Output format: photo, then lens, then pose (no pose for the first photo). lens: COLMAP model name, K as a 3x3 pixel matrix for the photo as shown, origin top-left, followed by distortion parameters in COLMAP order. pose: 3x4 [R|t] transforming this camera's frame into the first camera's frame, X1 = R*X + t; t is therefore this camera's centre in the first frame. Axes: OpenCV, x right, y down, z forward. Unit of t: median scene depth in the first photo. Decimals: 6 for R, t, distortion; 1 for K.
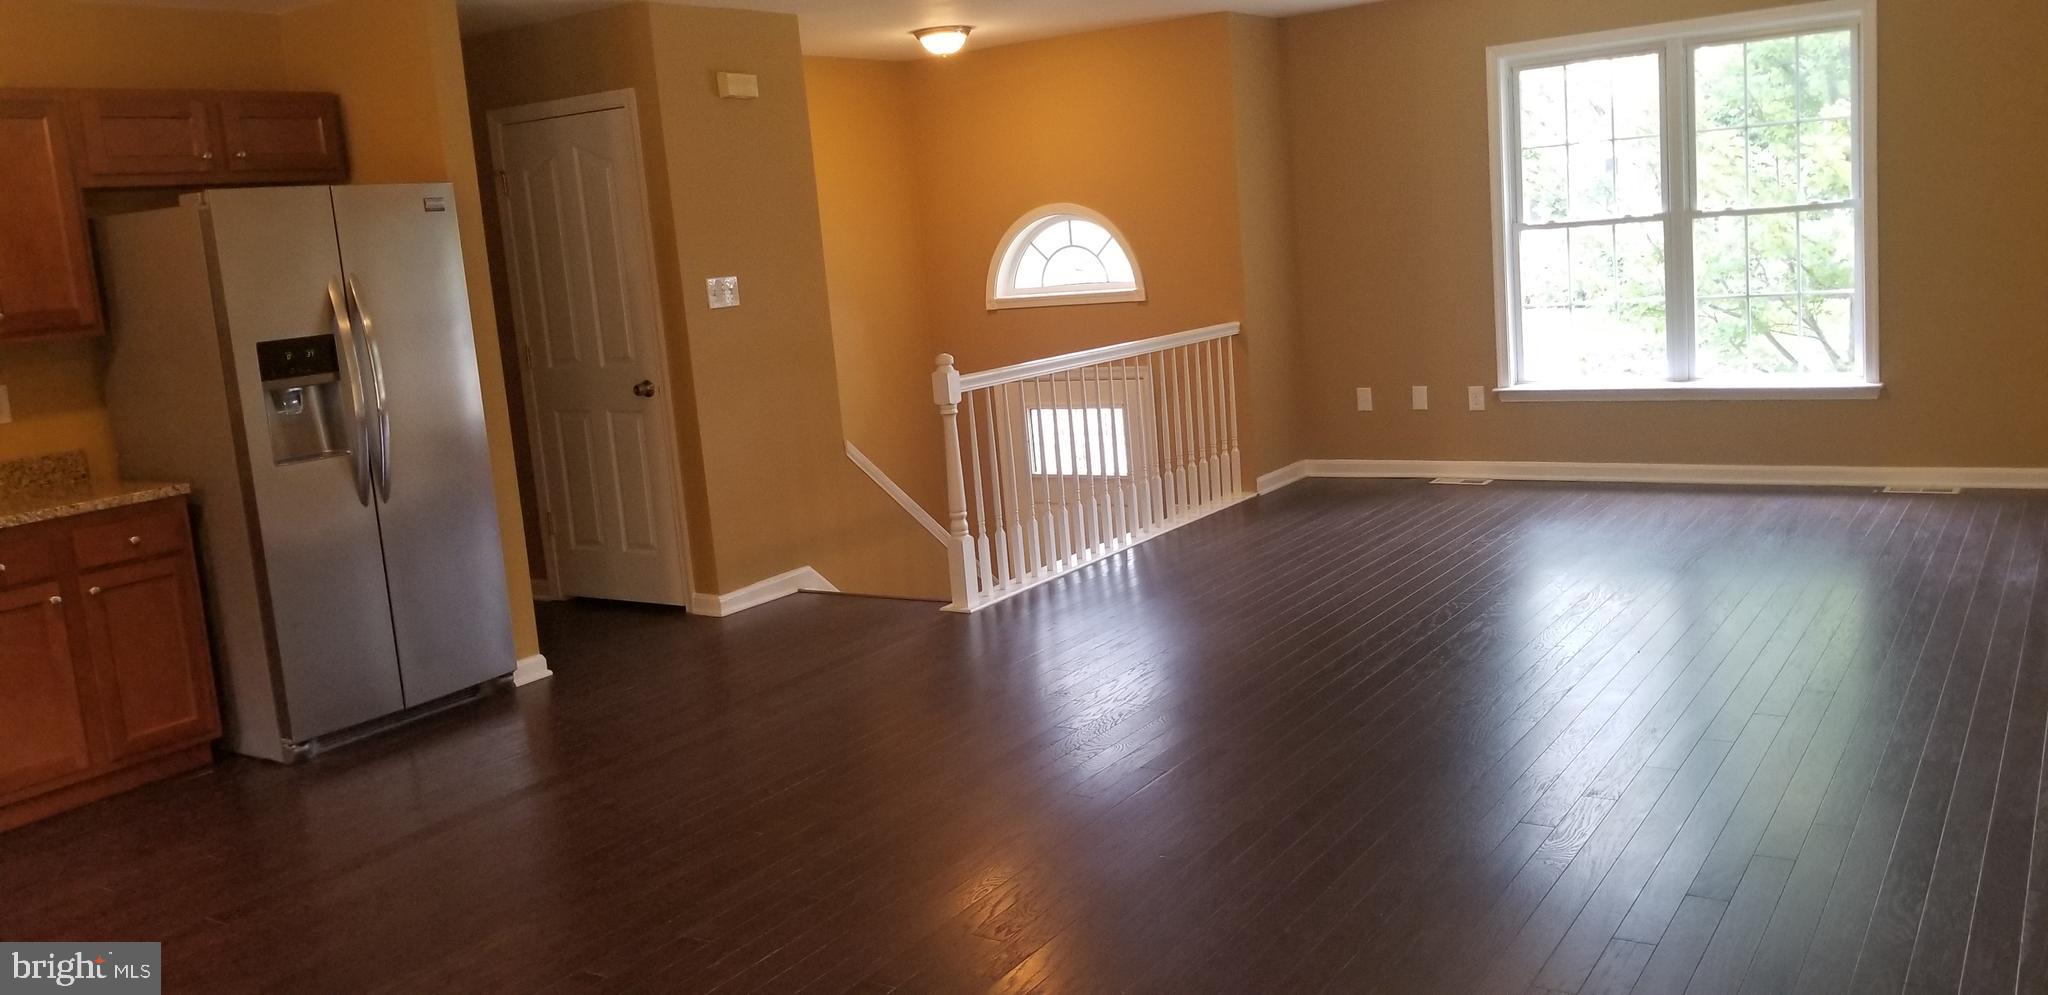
lens RADIAL K [[1596.6, 0, 1062.6], [0, 1596.6, 460.6], [0, 0, 1]] dist [0.075898, -0.143289]
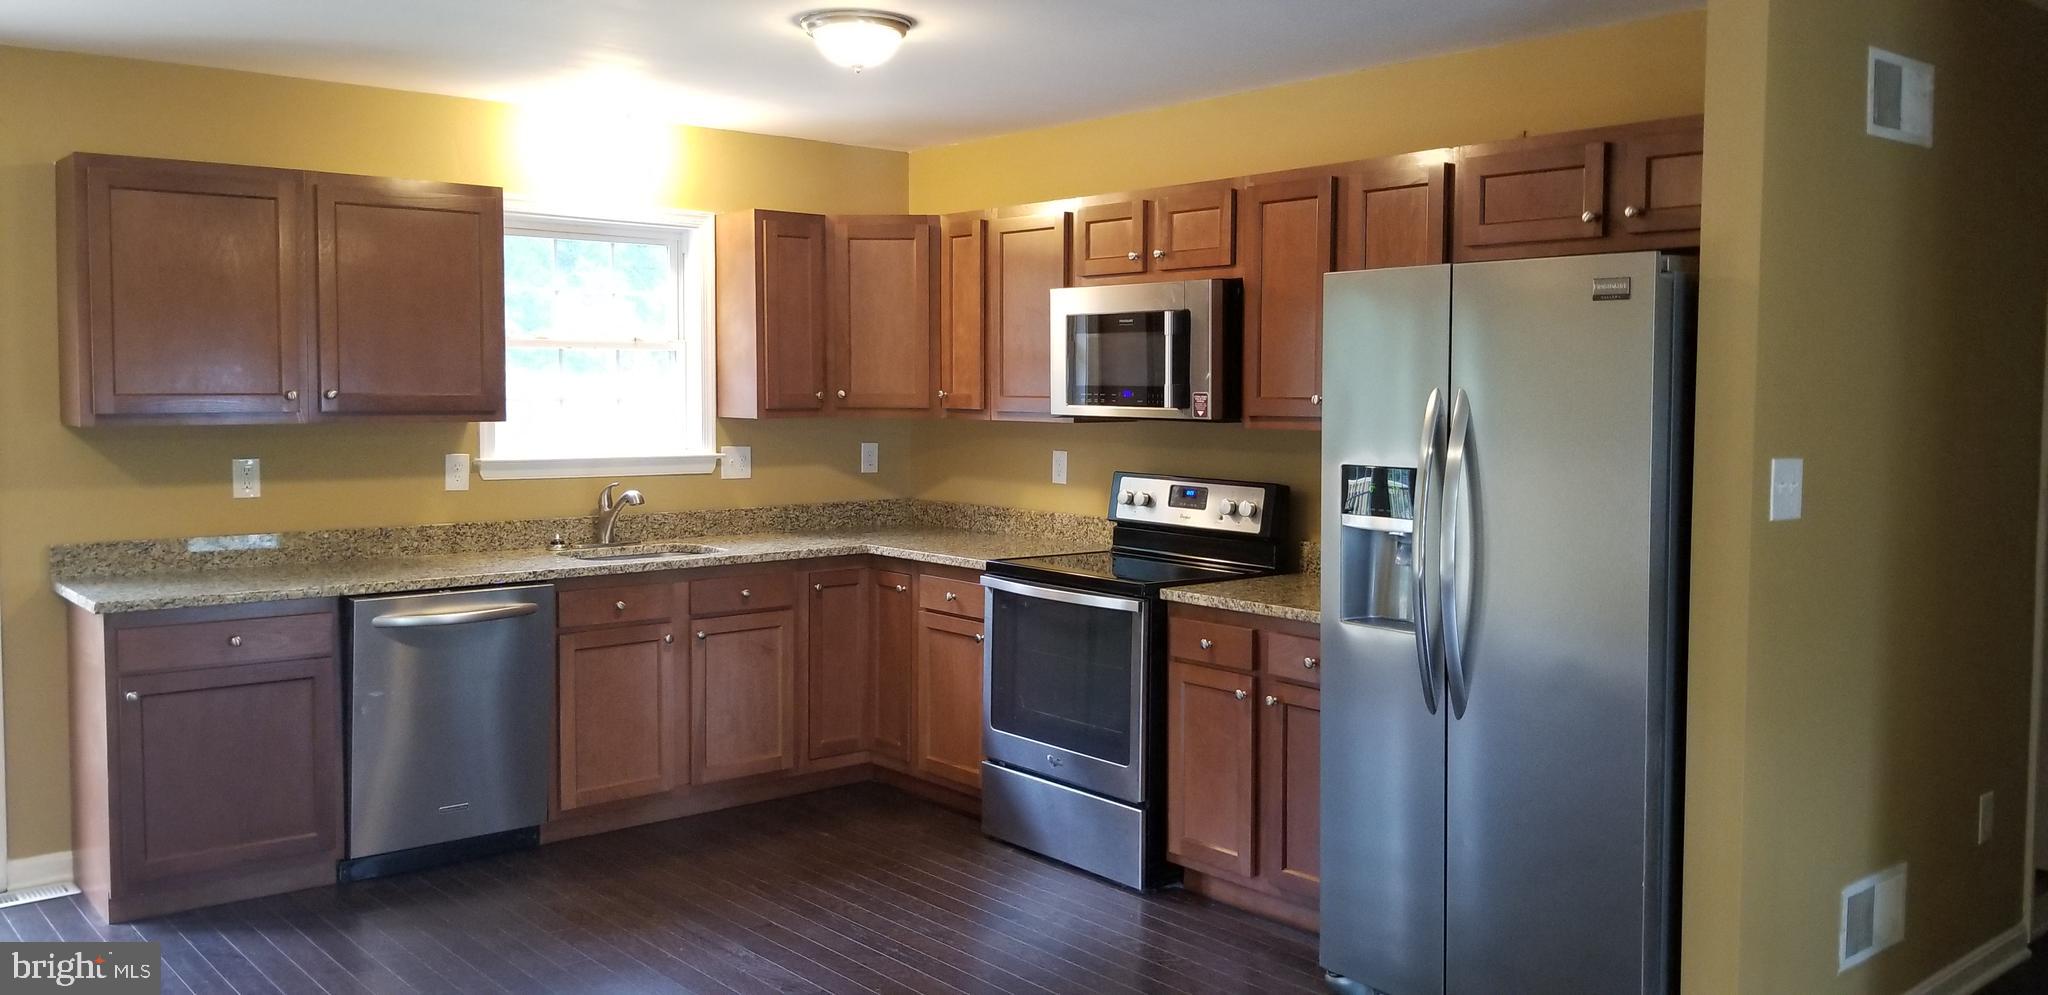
lens RADIAL K [[1596.6, 0, 1062.6], [0, 1596.6, 460.6], [0, 0, 1]] dist [0.075898, -0.143289]
pose [[-0.270604, 0.130514, -0.953803, 0.189641], [-0.121870, 0.978152, 0.168422, -0.126016], [0.954945, 0.161816, -0.248787, 0.703119]]
